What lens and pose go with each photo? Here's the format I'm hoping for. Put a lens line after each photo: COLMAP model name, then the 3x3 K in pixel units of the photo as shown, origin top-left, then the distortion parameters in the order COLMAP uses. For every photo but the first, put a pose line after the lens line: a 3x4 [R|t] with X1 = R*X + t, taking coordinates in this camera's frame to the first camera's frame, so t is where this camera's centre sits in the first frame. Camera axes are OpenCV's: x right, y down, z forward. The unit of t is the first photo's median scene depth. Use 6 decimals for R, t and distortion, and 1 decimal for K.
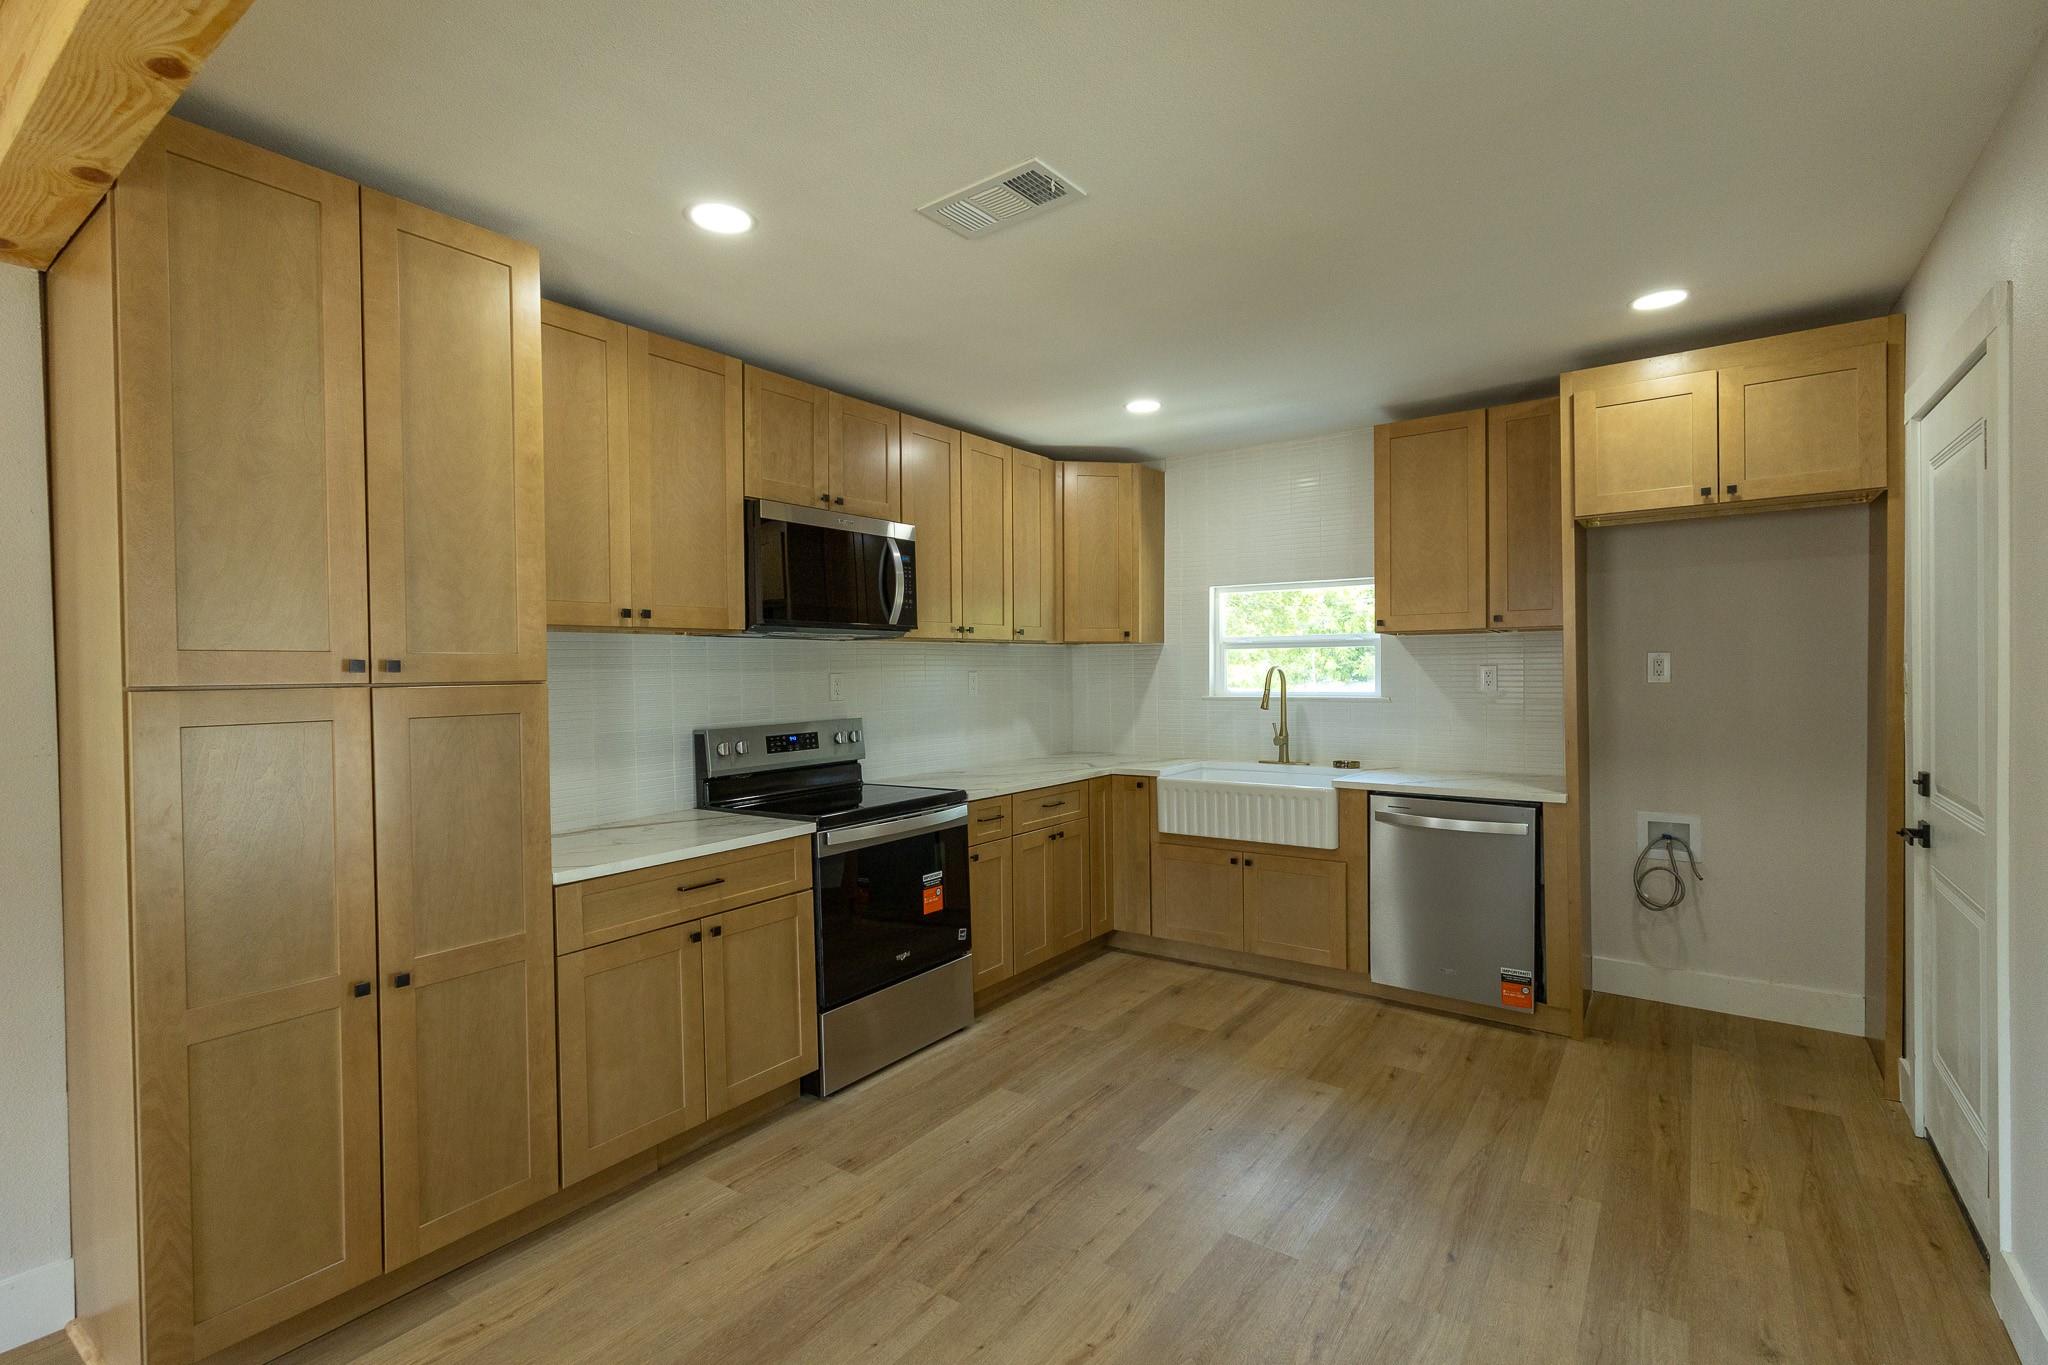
lens RADIAL K [[938.3, 0, 1026.3], [0, 938.3, 678.0], [0, 0, 1]] dist [0.001515, 0.000608]
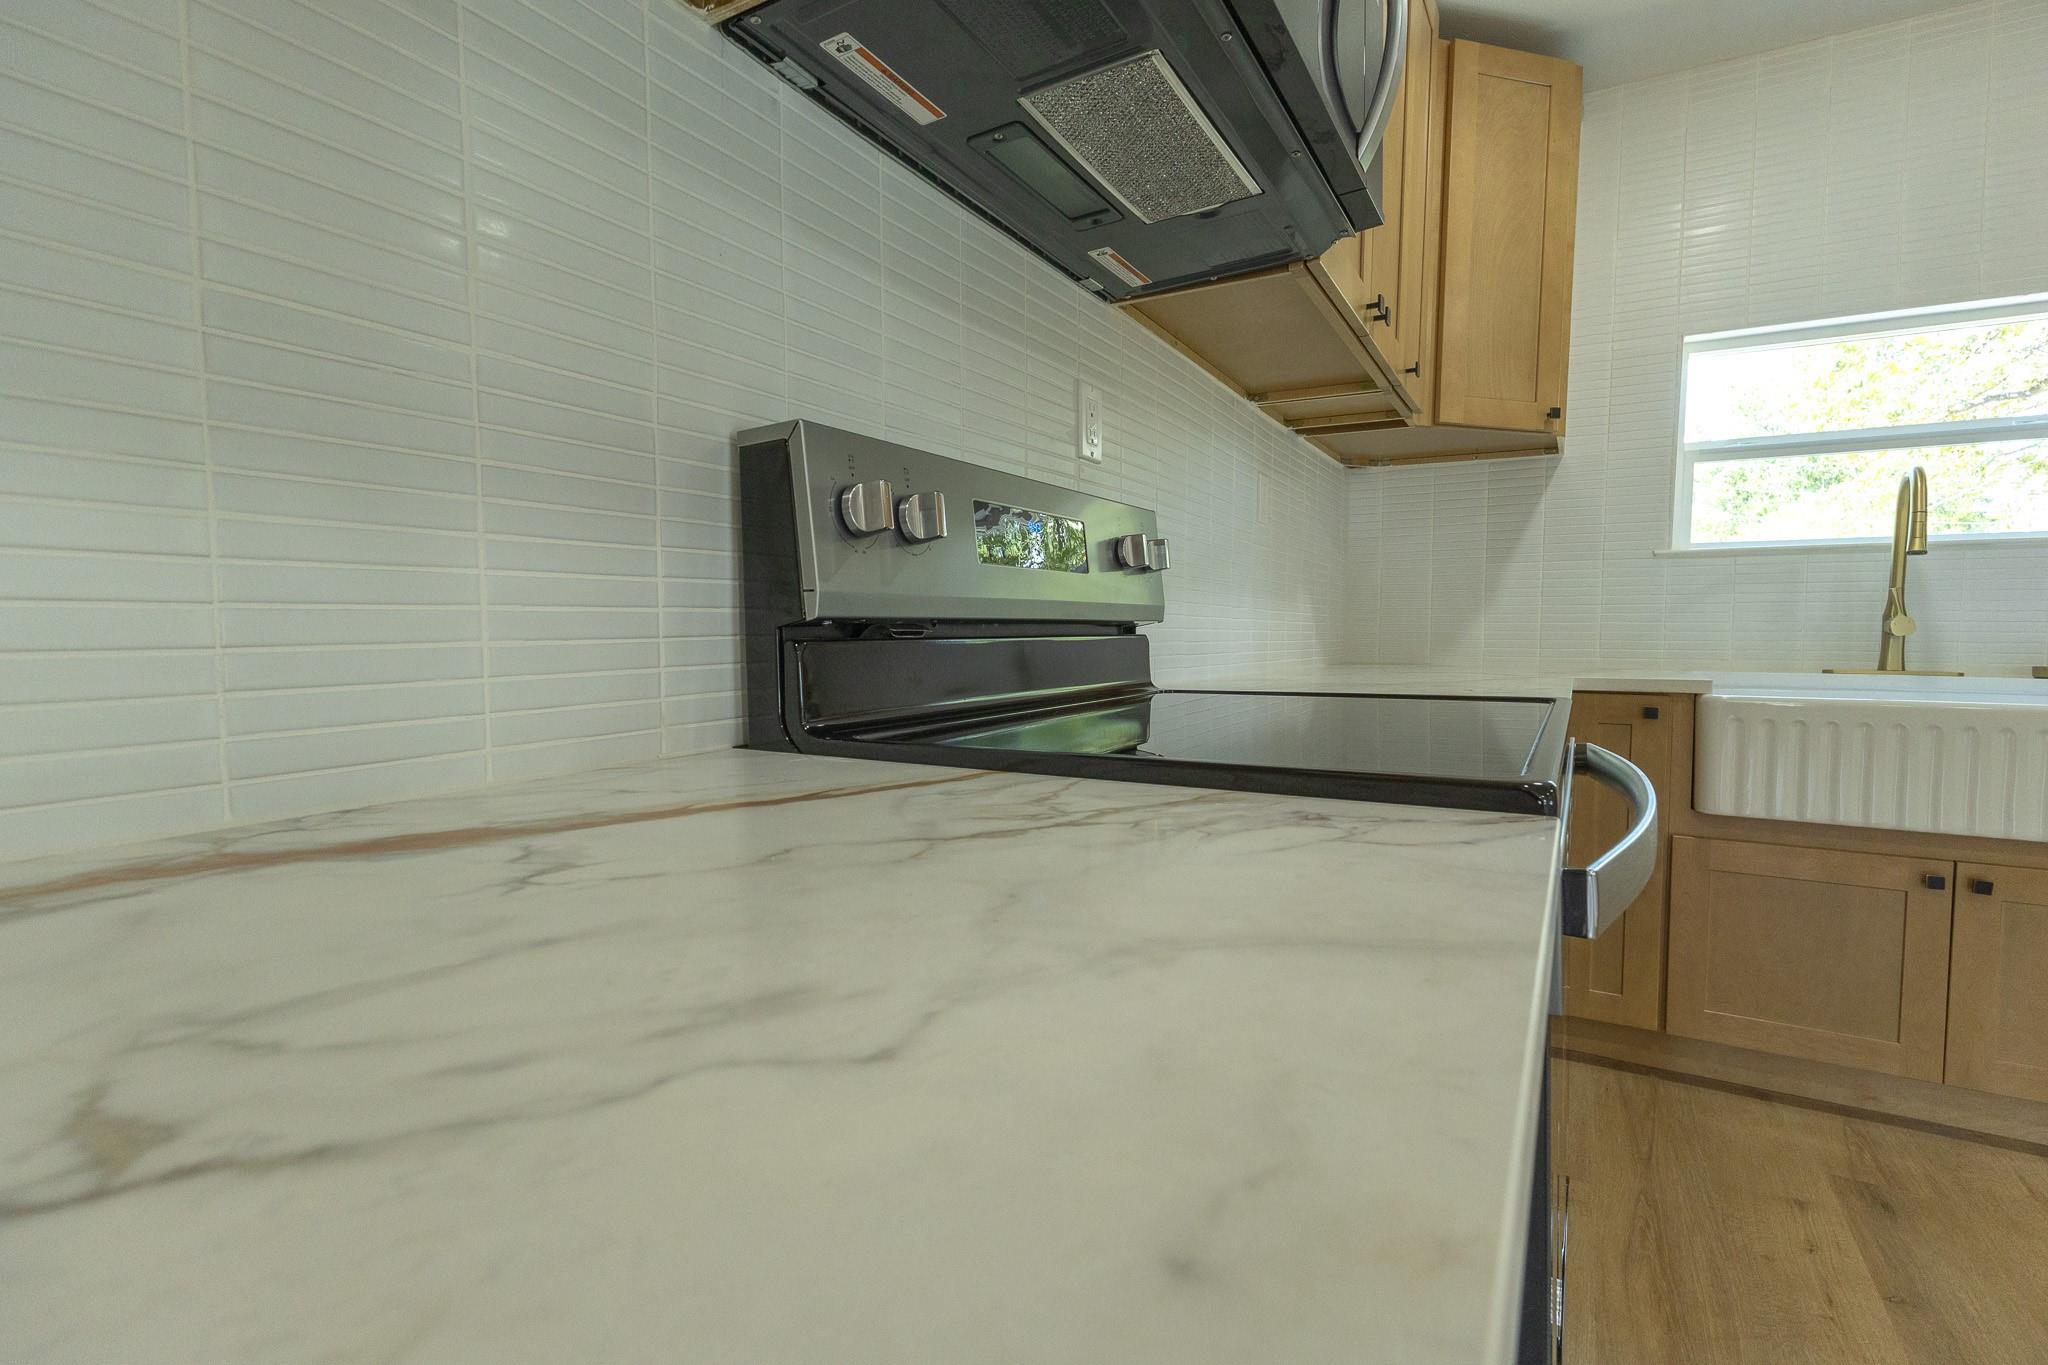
lens RADIAL K [[932.6, 0, 1025.6], [0, 932.6, 678.7], [0, 0, 1]] dist [0.000692, 0.000217]
pose [[0.996060, 0.010392, 0.088076, -0.269114], [-0.013847, 0.999155, 0.038704, 0.098762], [-0.087599, -0.039771, 0.995362, 0.671841]]
